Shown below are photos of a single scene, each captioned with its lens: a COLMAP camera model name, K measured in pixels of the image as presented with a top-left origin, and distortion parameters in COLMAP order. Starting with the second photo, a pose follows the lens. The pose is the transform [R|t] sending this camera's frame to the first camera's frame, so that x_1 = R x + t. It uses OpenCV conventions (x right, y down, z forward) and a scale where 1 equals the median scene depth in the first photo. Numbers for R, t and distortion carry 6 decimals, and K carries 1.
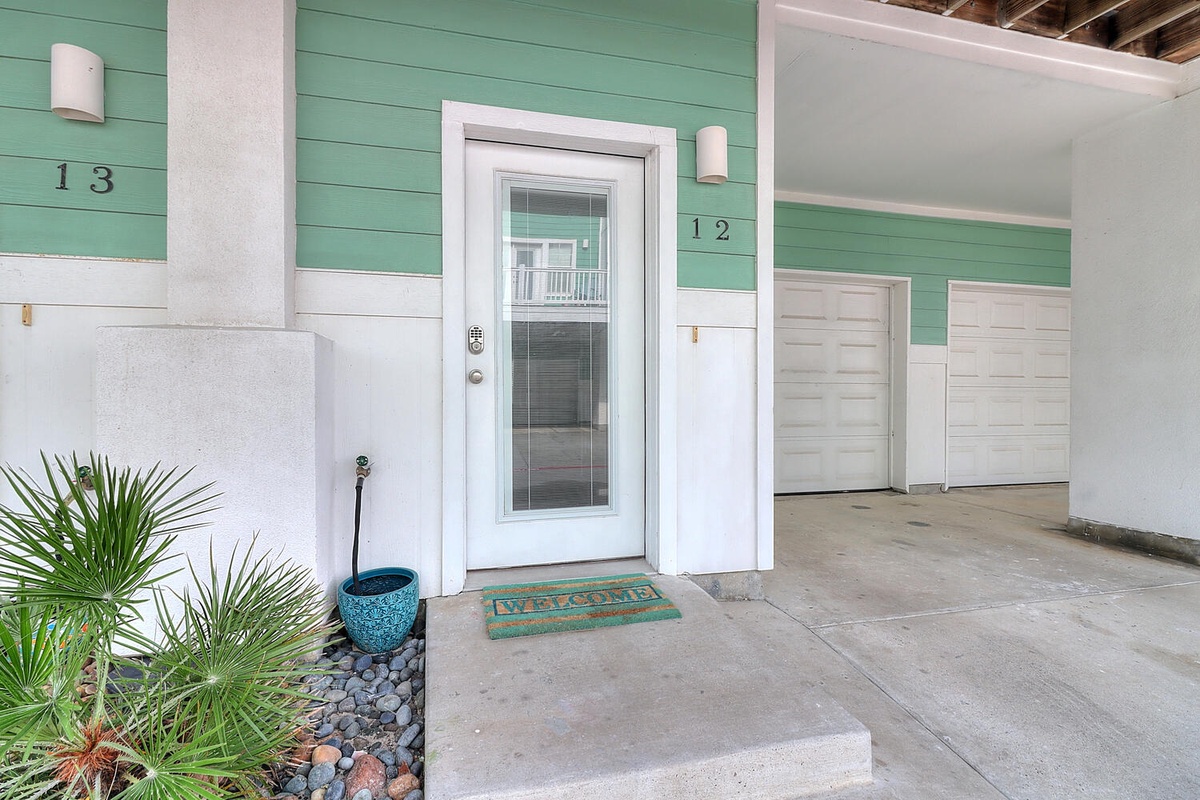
lens RADIAL K [[549.8, 0, 595.1], [0, 549.8, 404.8], [0, 0, 1]] dist [-0.000959, 0.000239]
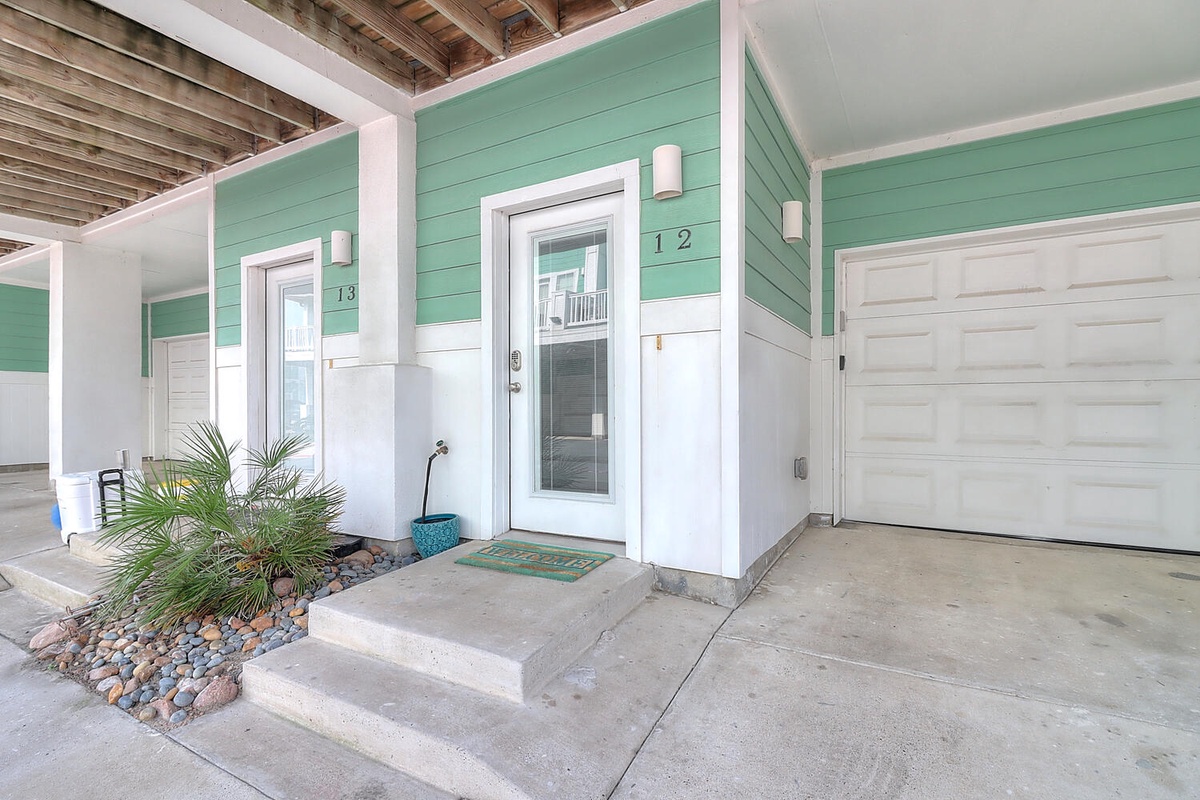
lens RADIAL K [[560.4, 0, 566.0], [0, 560.4, 419.1], [0, 0, 1]] dist [0.001420, -0.000386]
pose [[0.711161, 0.009049, -0.702971, 0.839186], [-0.008097, 0.999956, 0.004681, 0.019174], [0.702982, 0.002363, 0.711203, 0.095742]]
